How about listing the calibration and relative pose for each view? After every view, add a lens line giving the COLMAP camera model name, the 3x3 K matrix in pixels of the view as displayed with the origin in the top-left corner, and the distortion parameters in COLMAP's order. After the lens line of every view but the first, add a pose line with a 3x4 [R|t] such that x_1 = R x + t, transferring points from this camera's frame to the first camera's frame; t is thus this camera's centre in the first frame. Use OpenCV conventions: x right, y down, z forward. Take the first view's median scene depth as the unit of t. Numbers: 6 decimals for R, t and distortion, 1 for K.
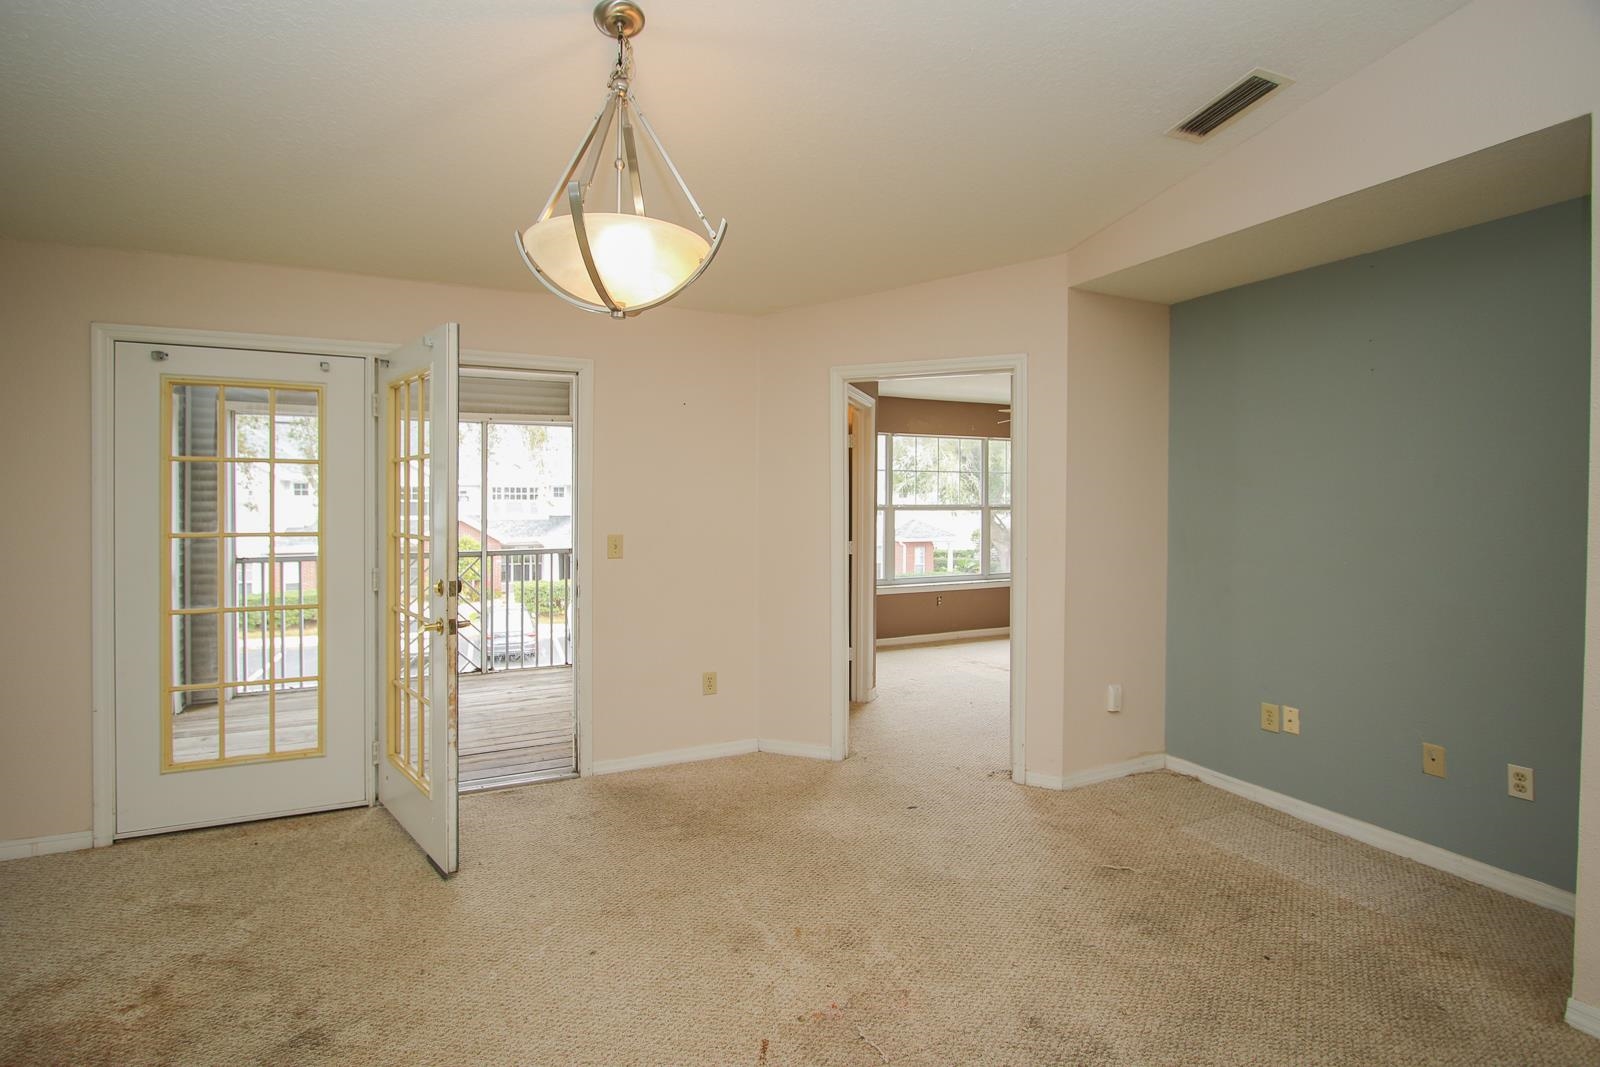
lens RADIAL K [[743.7, 0, 761.9], [0, 743.7, 511.9], [0, 0, 1]] dist [-0.013330, 0.001298]
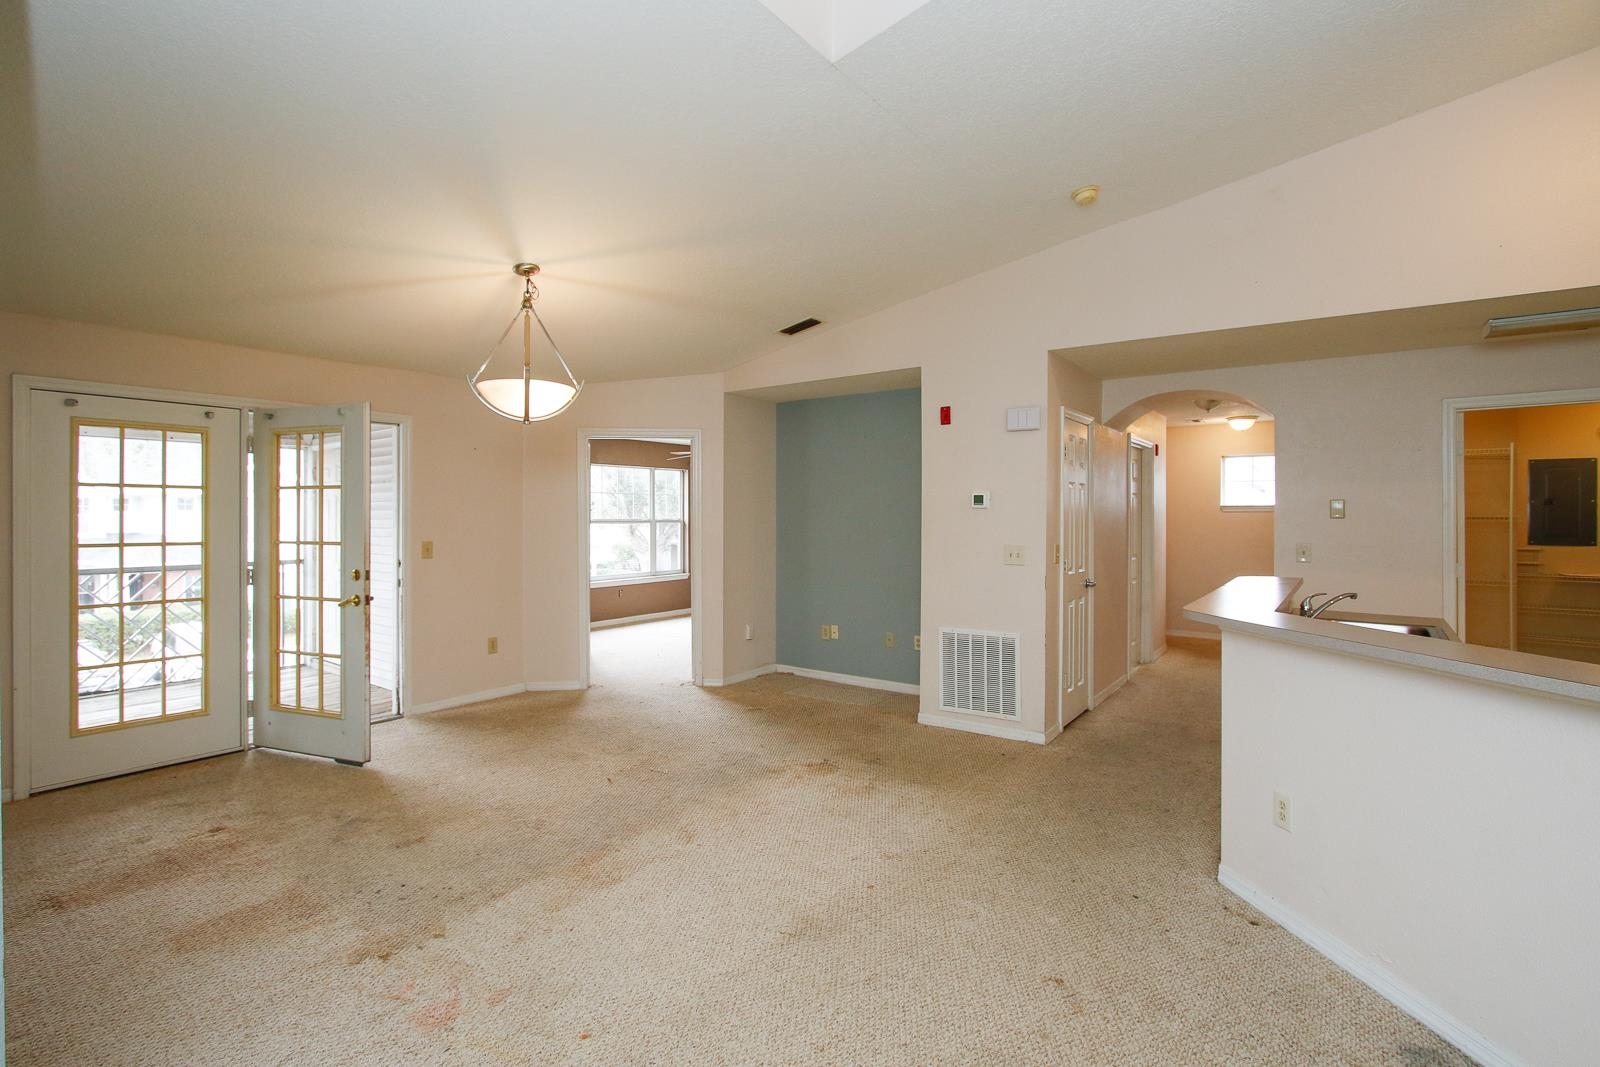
lens RADIAL K [[743.7, 0, 761.9], [0, 743.7, 511.9], [0, 0, 1]] dist [-0.013330, 0.001298]
pose [[0.885815, 0.000343, 0.464039, -0.331029], [0.008061, 0.999837, -0.016126, 0.003266], [-0.463969, 0.018025, 0.885668, -0.603083]]
